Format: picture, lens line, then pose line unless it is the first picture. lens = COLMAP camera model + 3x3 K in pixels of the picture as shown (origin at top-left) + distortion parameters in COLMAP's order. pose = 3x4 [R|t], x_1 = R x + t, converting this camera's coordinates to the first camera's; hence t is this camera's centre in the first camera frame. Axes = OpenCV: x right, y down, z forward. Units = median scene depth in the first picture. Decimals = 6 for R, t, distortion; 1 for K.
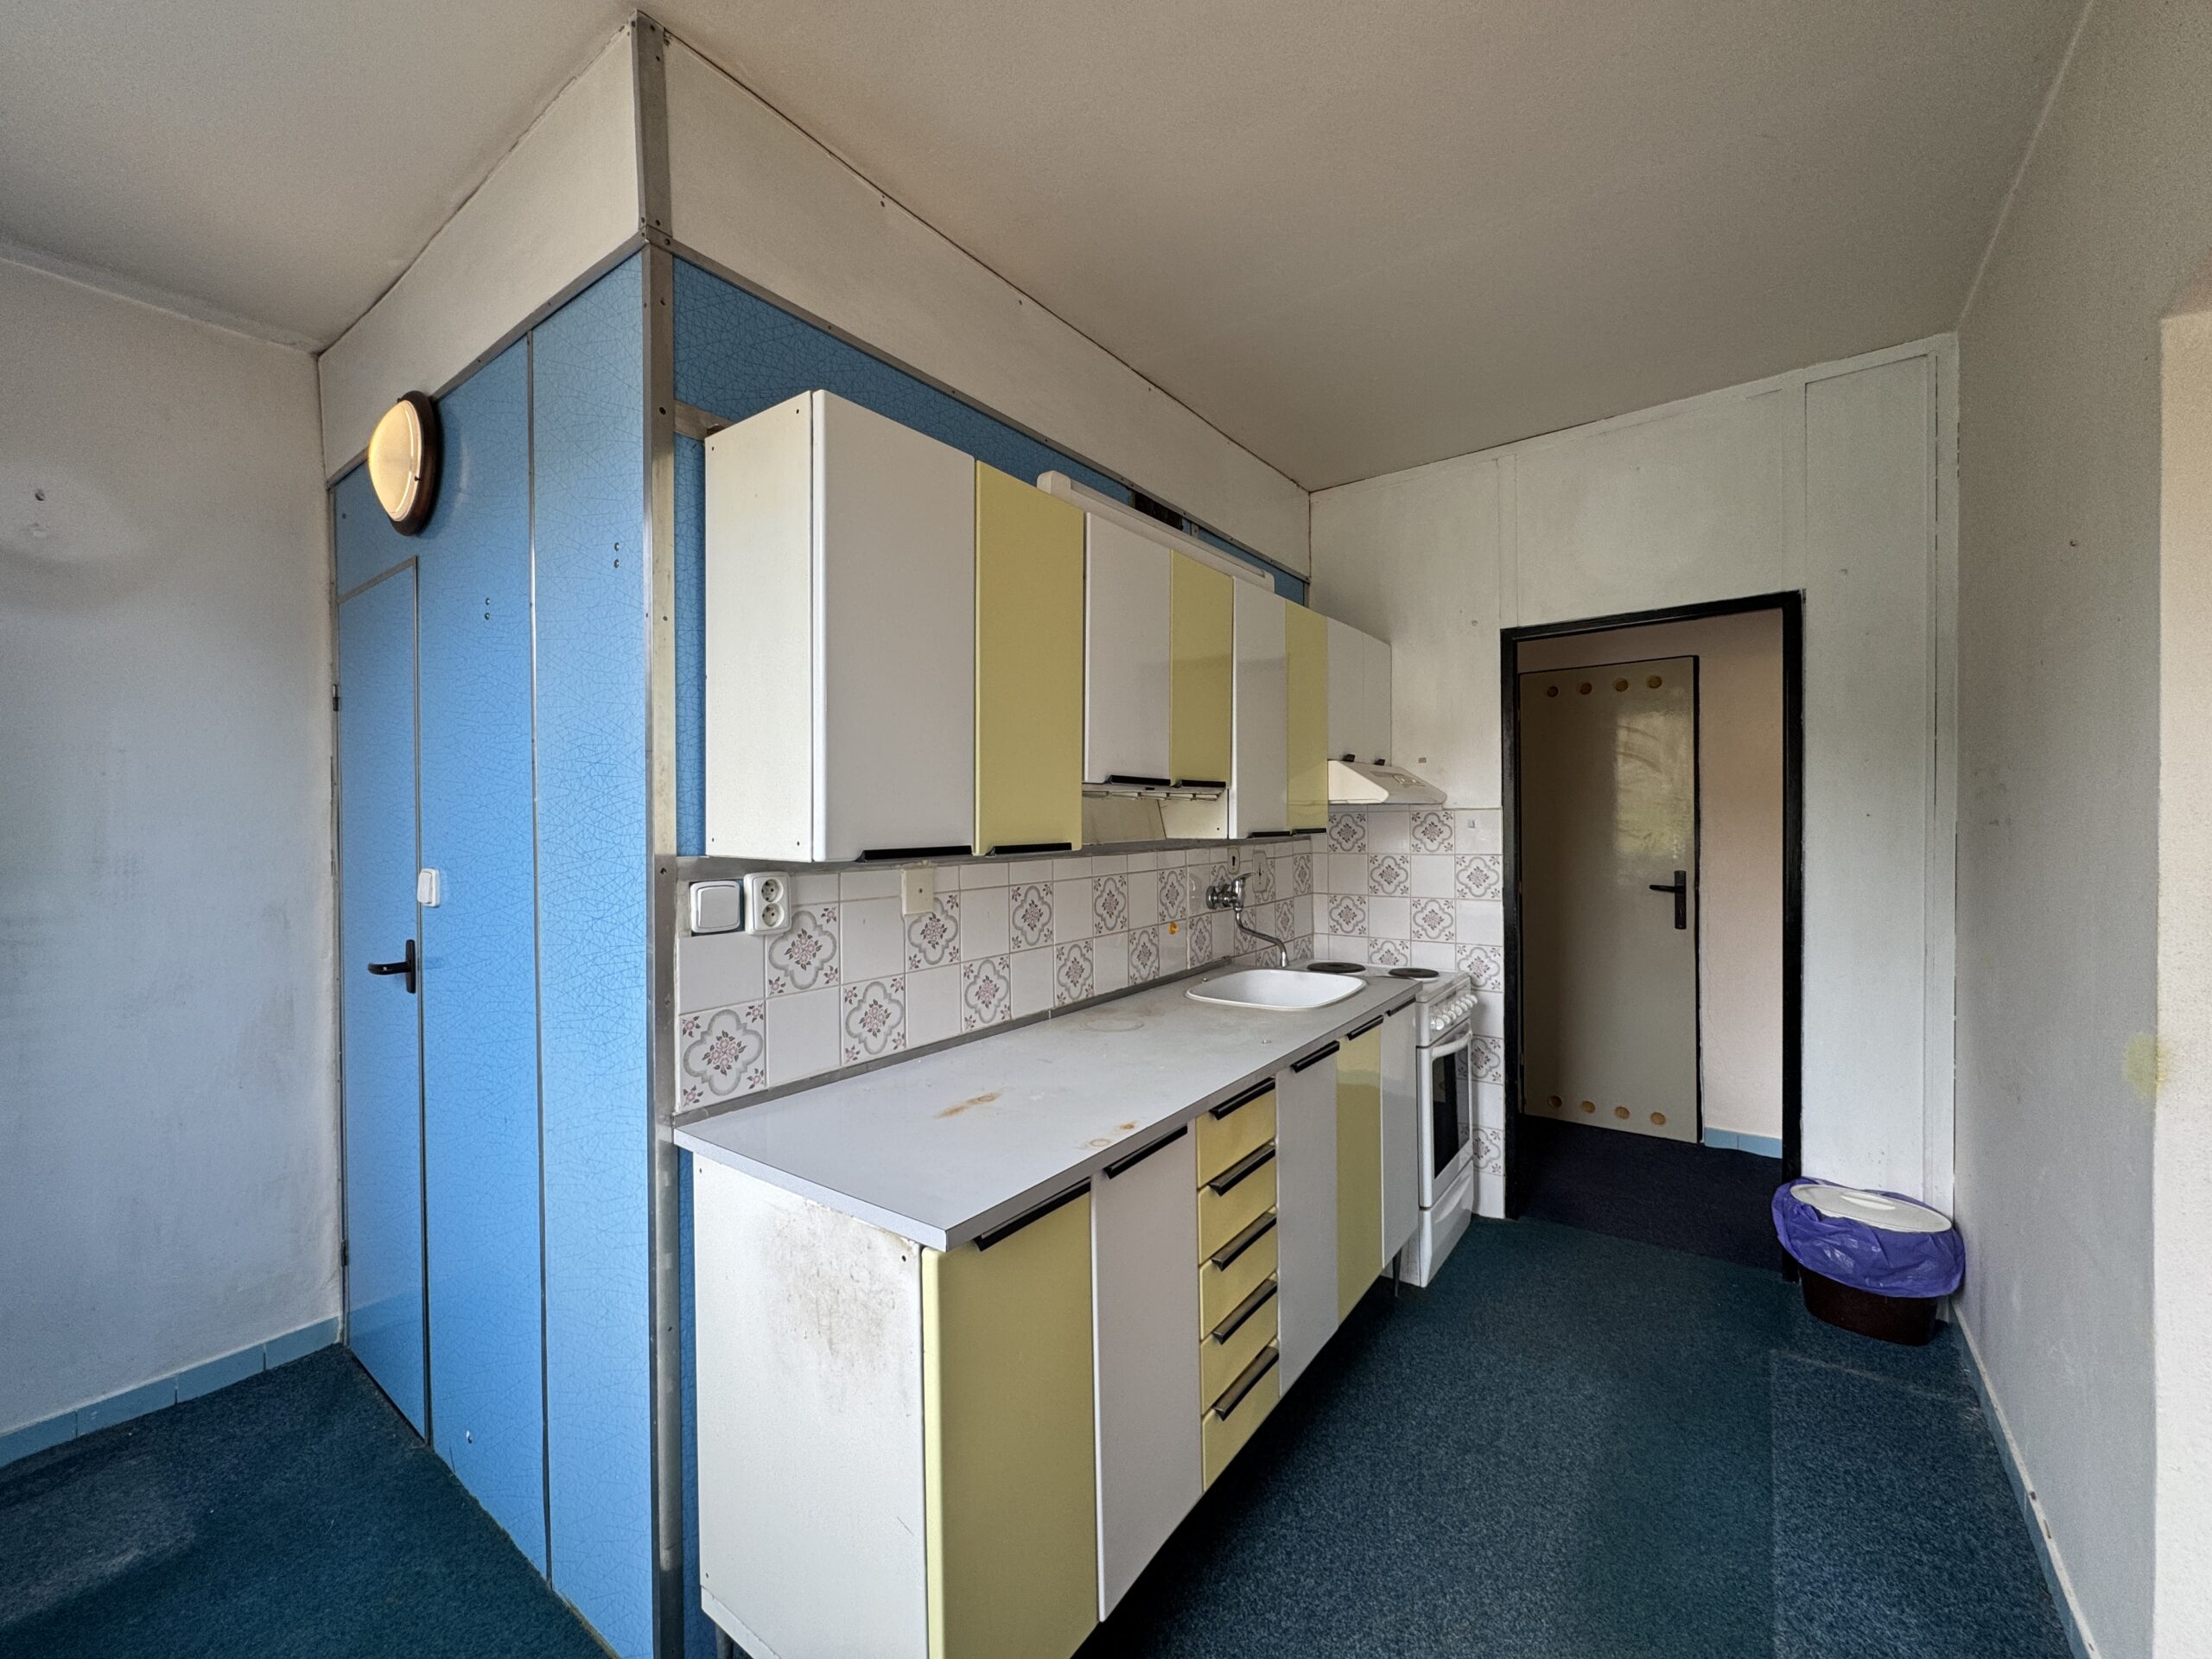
lens RADIAL K [[882.3, 0, 1095.0], [0, 882.3, 828.3], [0, 0, 1]] dist [-0.000045, 0.000307]
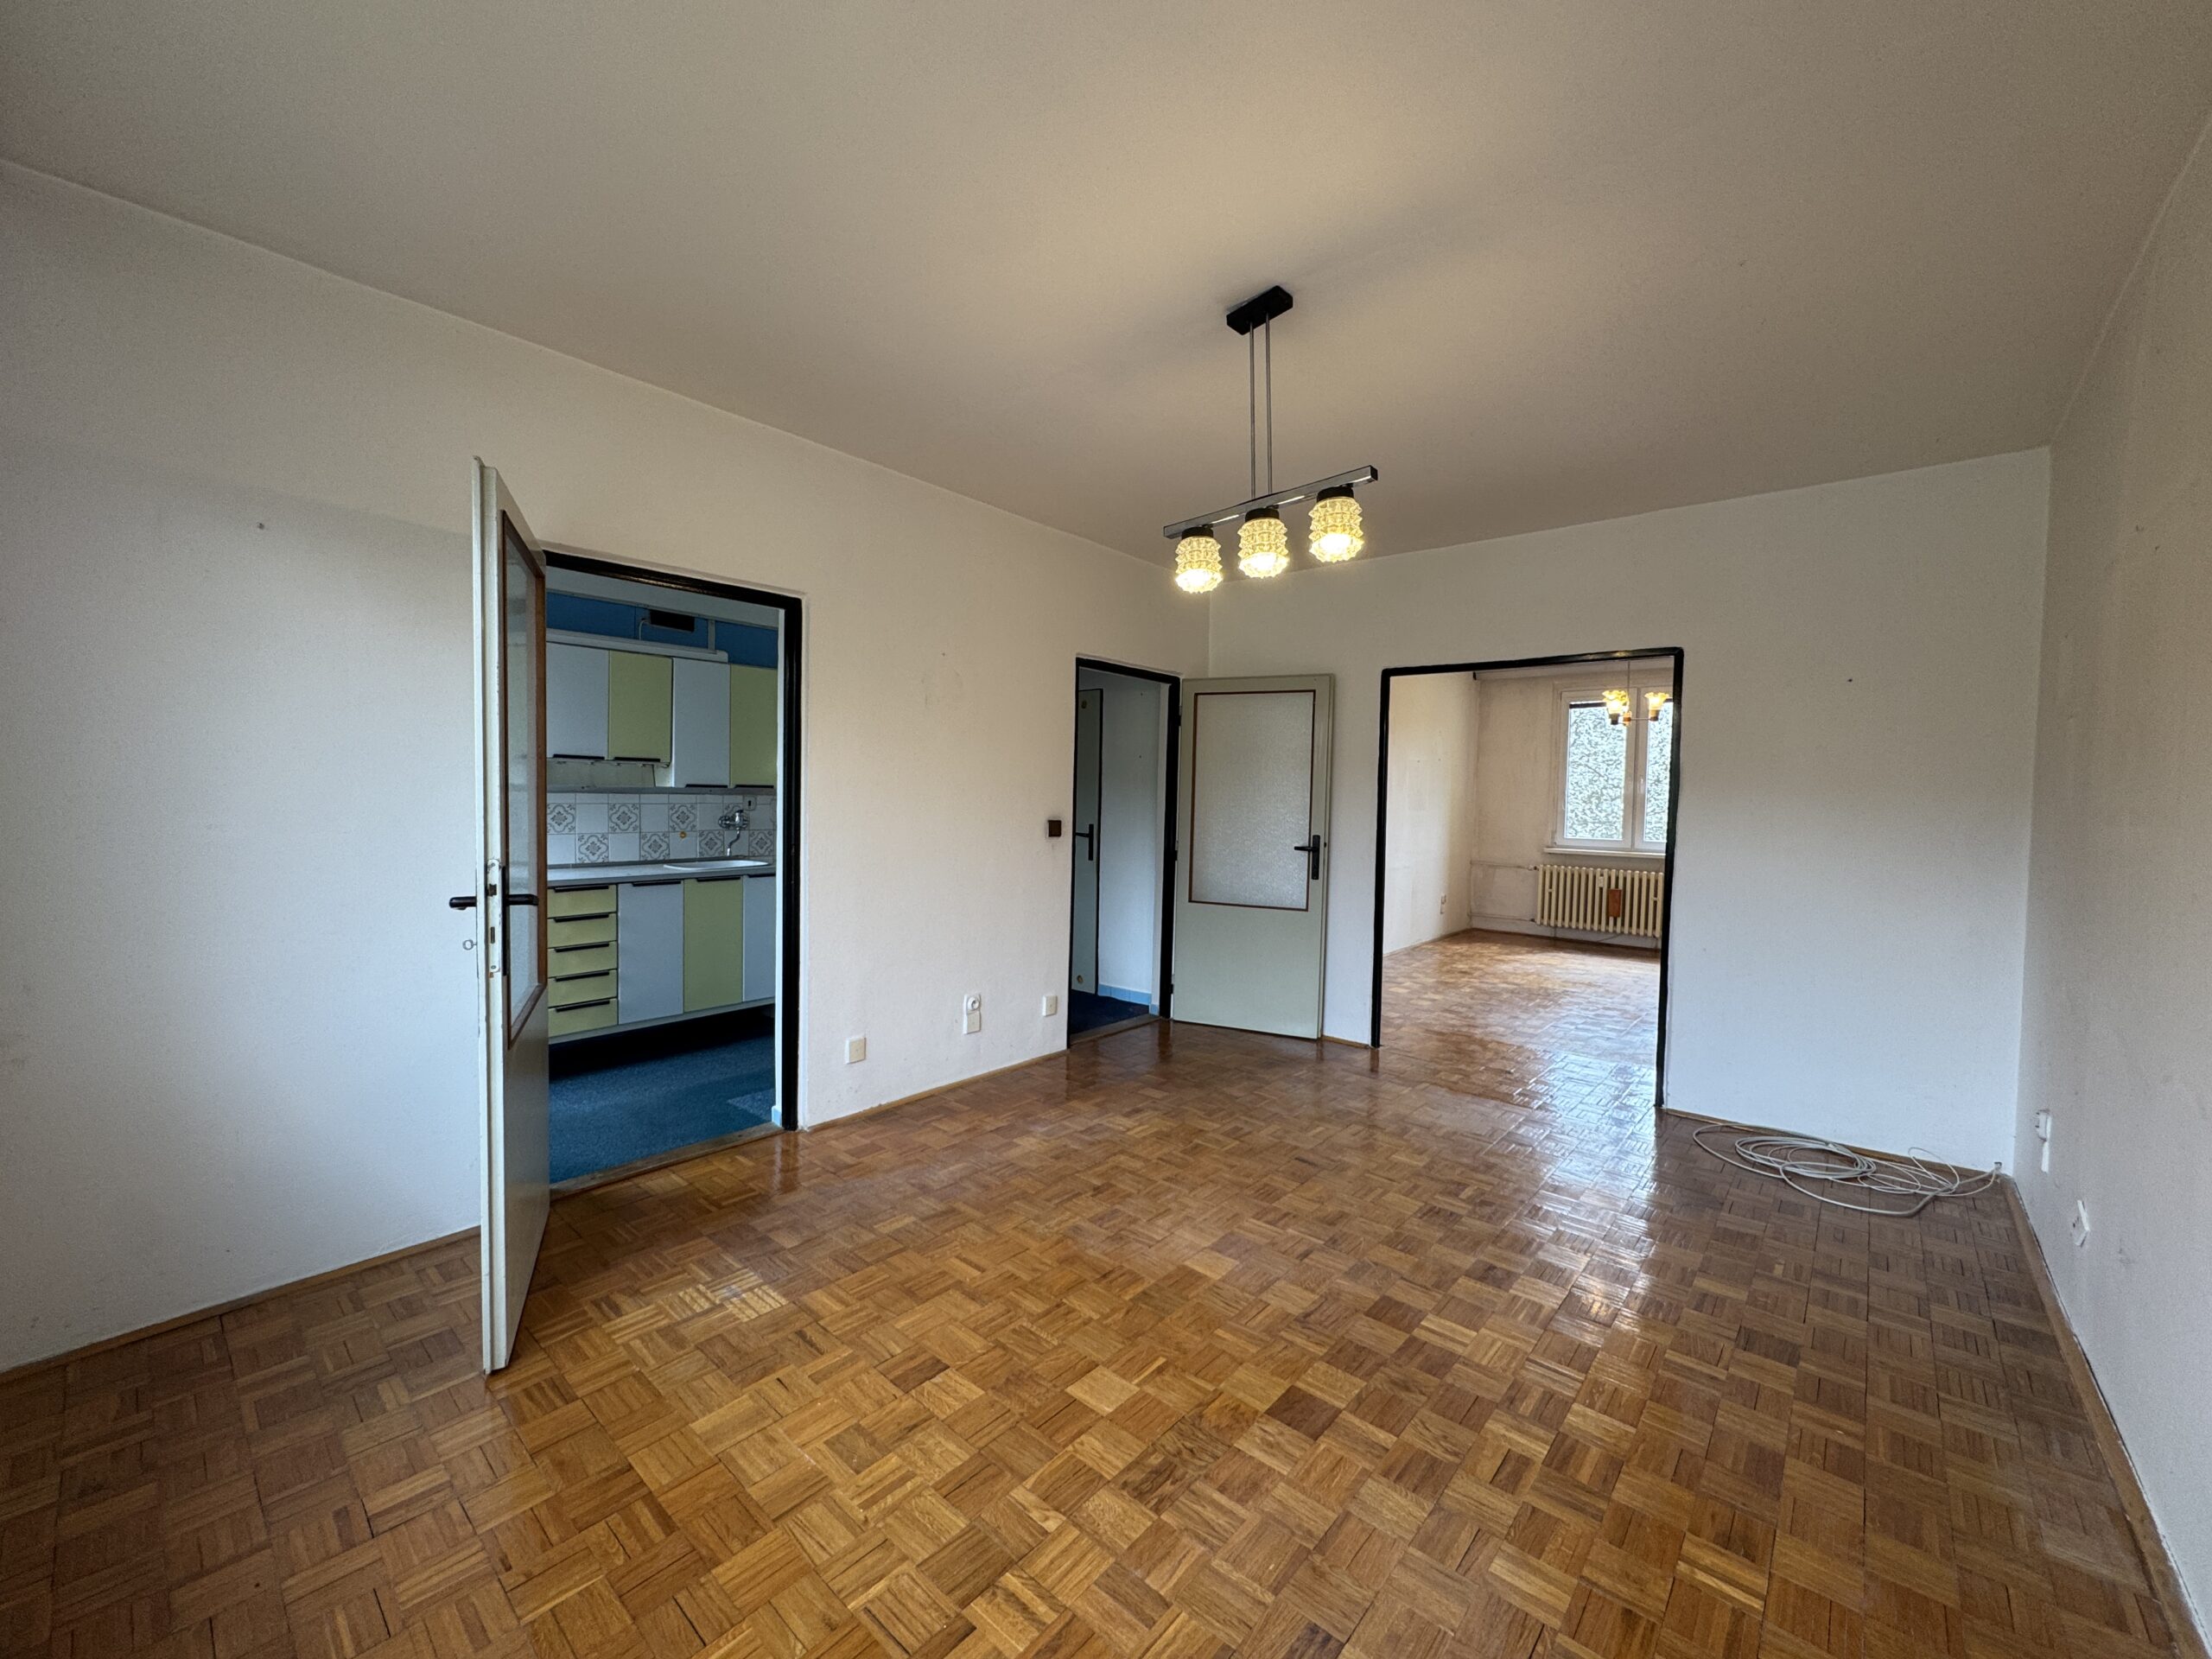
lens RADIAL K [[882.3, 0, 1095.0], [0, 882.3, 828.3], [0, 0, 1]] dist [-0.000045, 0.000307]
pose [[0.996346, 0.037774, -0.076596, 1.295709], [-0.035322, 0.998827, 0.033118, 0.004707], [0.077758, -0.030291, 0.996512, -0.965494]]
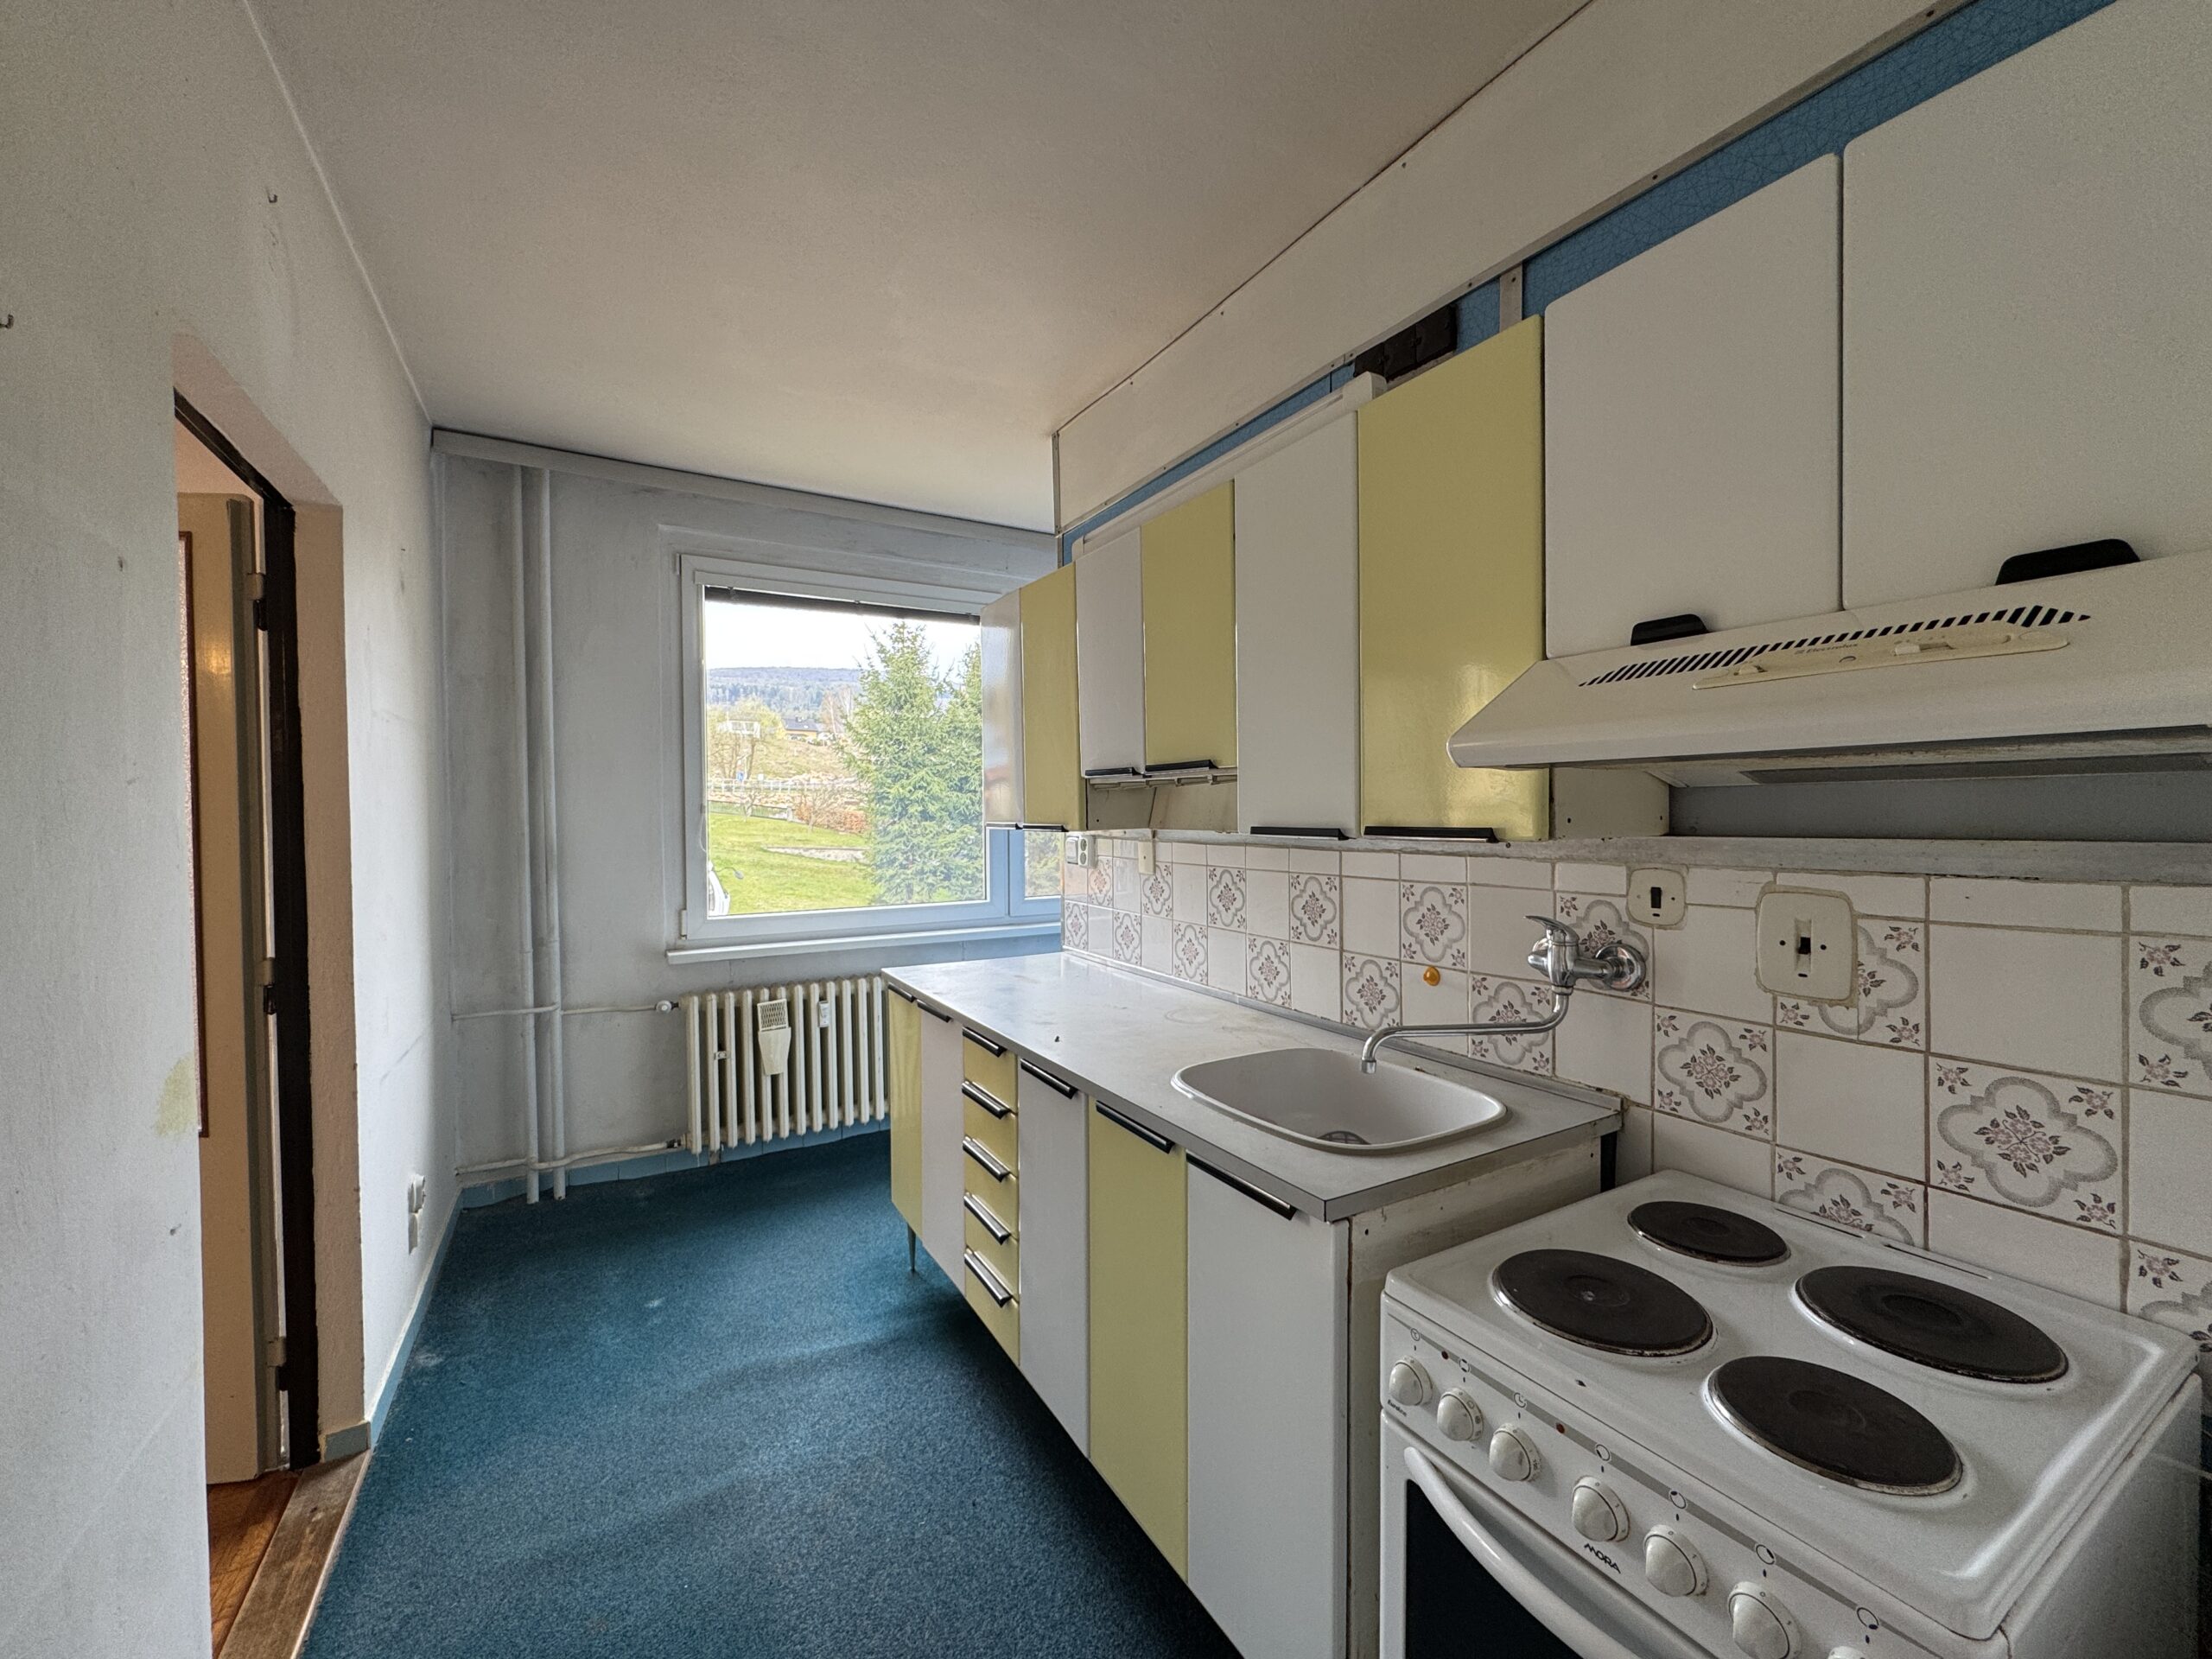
lens RADIAL K [[882.3, 0, 1095.0], [0, 882.3, 828.3], [0, 0, 1]] dist [-0.000045, 0.000307]
pose [[-0.402014, 0.037980, -0.914845, 0.880475], [0.008900, 0.999254, 0.037573, -0.022598], [0.915590, 0.006963, -0.402052, 1.188564]]
